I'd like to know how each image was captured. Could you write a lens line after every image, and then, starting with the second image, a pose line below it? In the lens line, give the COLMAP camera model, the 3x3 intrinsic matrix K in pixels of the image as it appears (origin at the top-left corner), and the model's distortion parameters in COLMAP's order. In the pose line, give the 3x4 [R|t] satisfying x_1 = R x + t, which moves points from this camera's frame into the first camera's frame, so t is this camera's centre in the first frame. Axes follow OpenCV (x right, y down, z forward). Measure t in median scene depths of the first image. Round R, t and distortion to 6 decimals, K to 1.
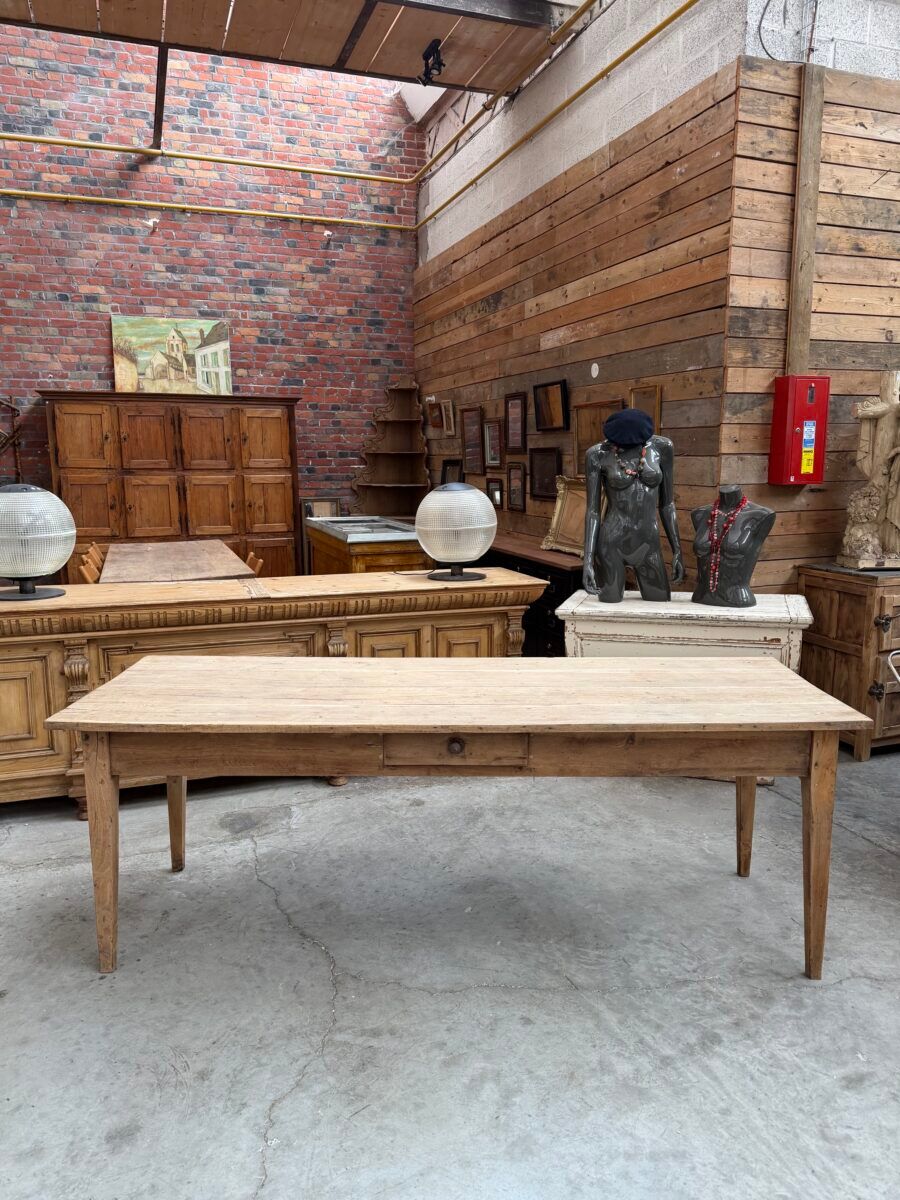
lens RADIAL K [[841.6, 0, 448.3], [0, 841.6, 601.5], [0, 0, 1]] dist [0.047167, -0.061281]
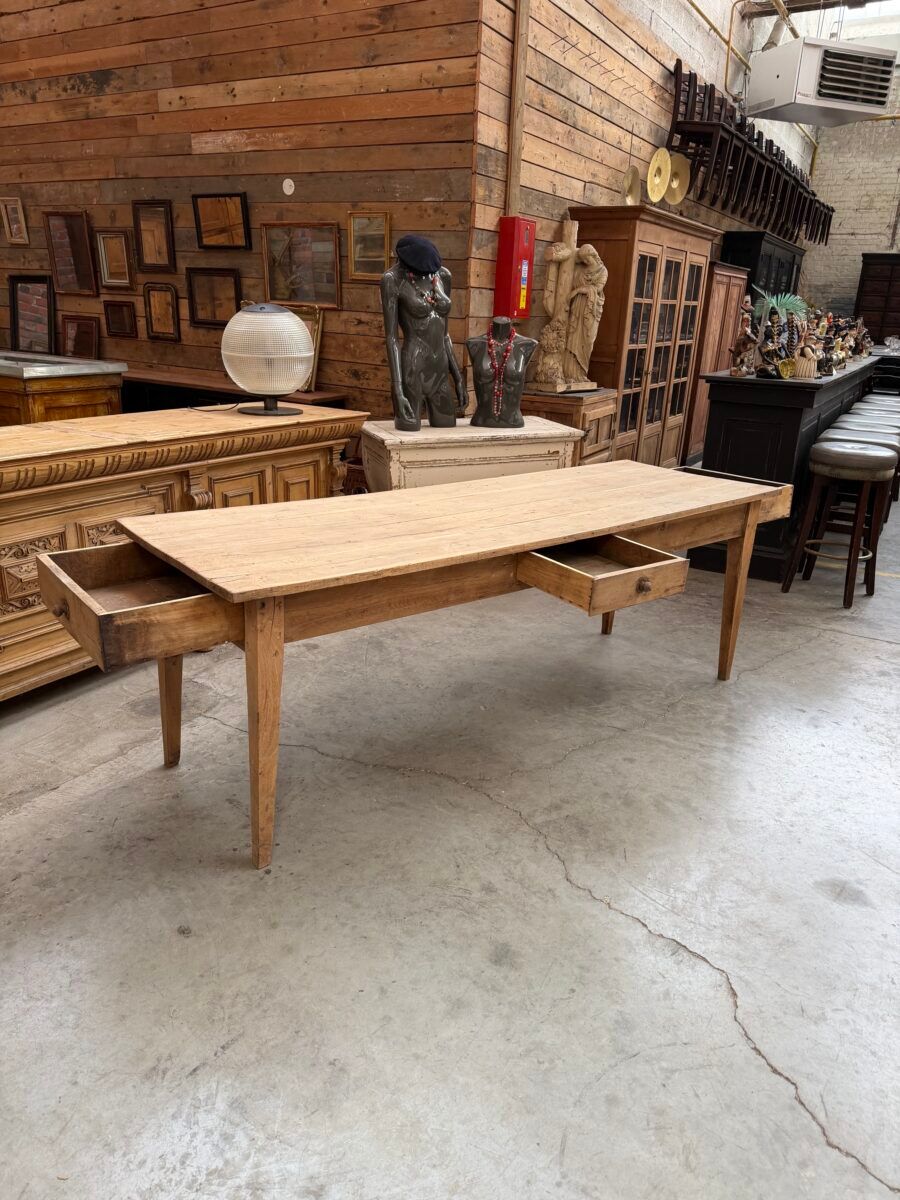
lens RADIAL K [[841.6, 0, 450.3], [0, 841.6, 590.0], [0, 0, 1]] dist [0.047167, -0.061281]
pose [[0.766765, -0.173014, 0.618172, -0.442232], [0.066507, 0.979223, 0.191571, -0.001368], [-0.638473, -0.105777, 0.762341, 0.136783]]
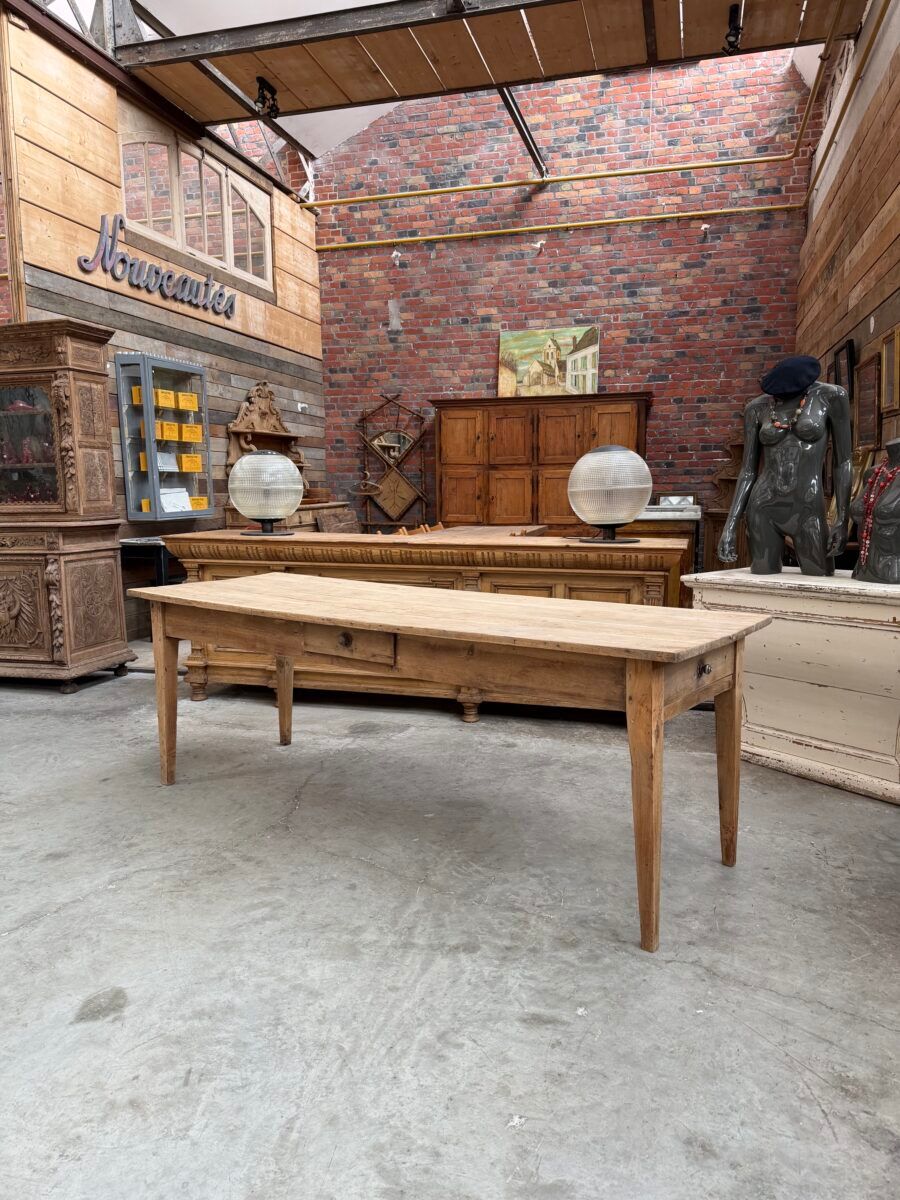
lens RADIAL K [[841.6, 0, 453.6], [0, 841.6, 602.6], [0, 0, 1]] dist [0.047167, -0.061281]
pose [[0.813284, 0.079571, -0.576401, 0.433702], [-0.095876, 0.995391, 0.002134, 0.057956], [0.573914, 0.053527, 0.817164, 0.081216]]
